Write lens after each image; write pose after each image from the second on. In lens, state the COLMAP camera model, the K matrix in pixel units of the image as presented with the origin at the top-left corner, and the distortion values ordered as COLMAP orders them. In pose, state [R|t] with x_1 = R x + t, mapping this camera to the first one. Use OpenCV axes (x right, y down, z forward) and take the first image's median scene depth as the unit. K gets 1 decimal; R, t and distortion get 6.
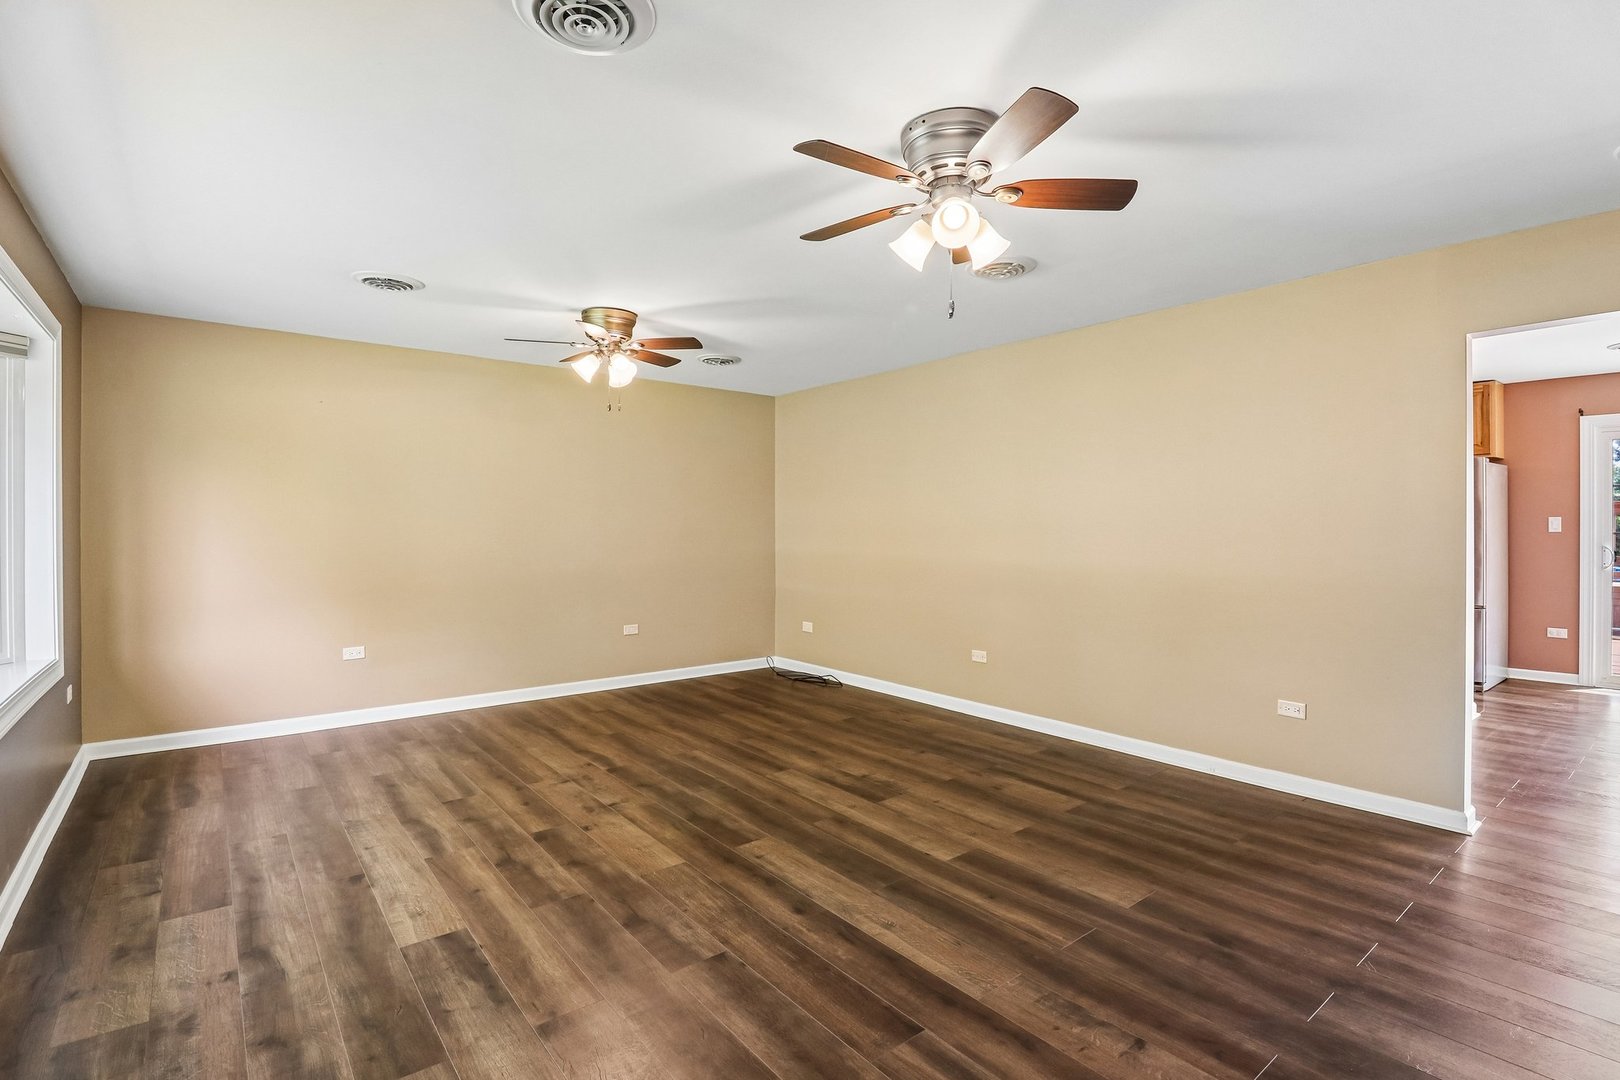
lens RADIAL K [[778.1, 0, 810.0], [0, 778.1, 540.0], [0, 0, 1]] dist [-0.000187, 0.000015]
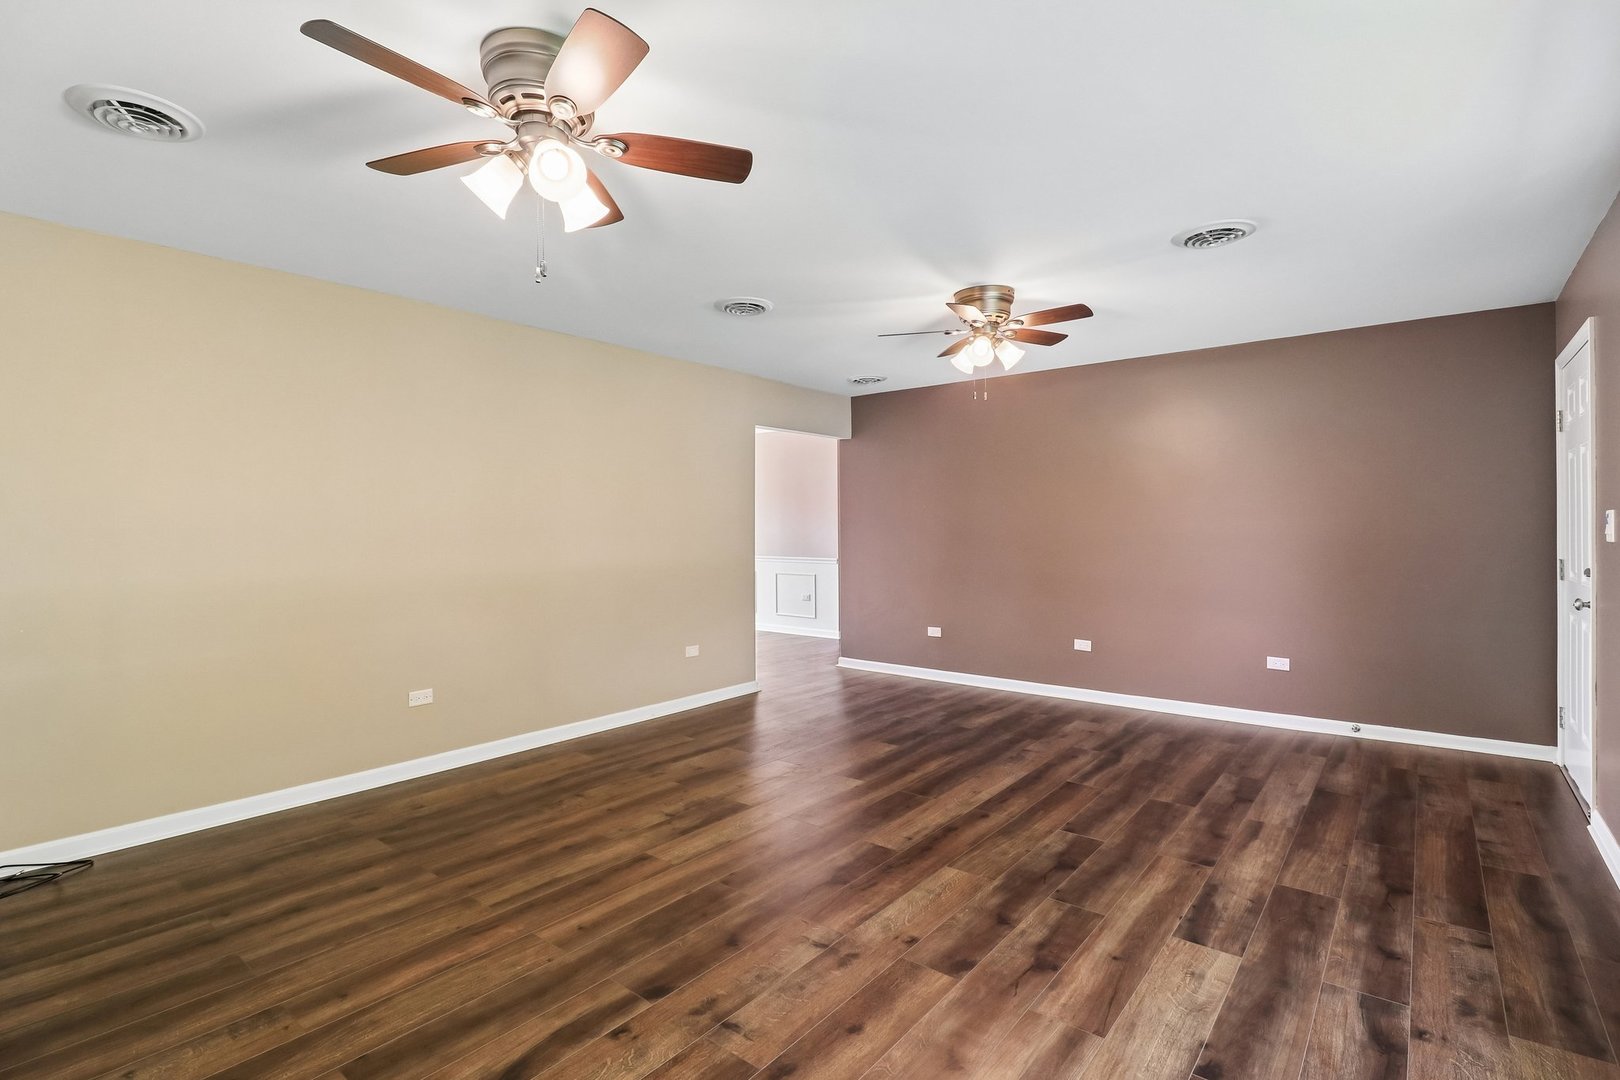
lens RADIAL K [[778.1, 0, 810.0], [0, 778.1, 540.0], [0, 0, 1]] dist [-0.000187, 0.000015]
pose [[-0.233928, -0.012560, 0.972173, -1.094848], [0.025408, 0.999496, 0.019026, -0.019516], [-0.971922, 0.029152, -0.233491, 1.421209]]
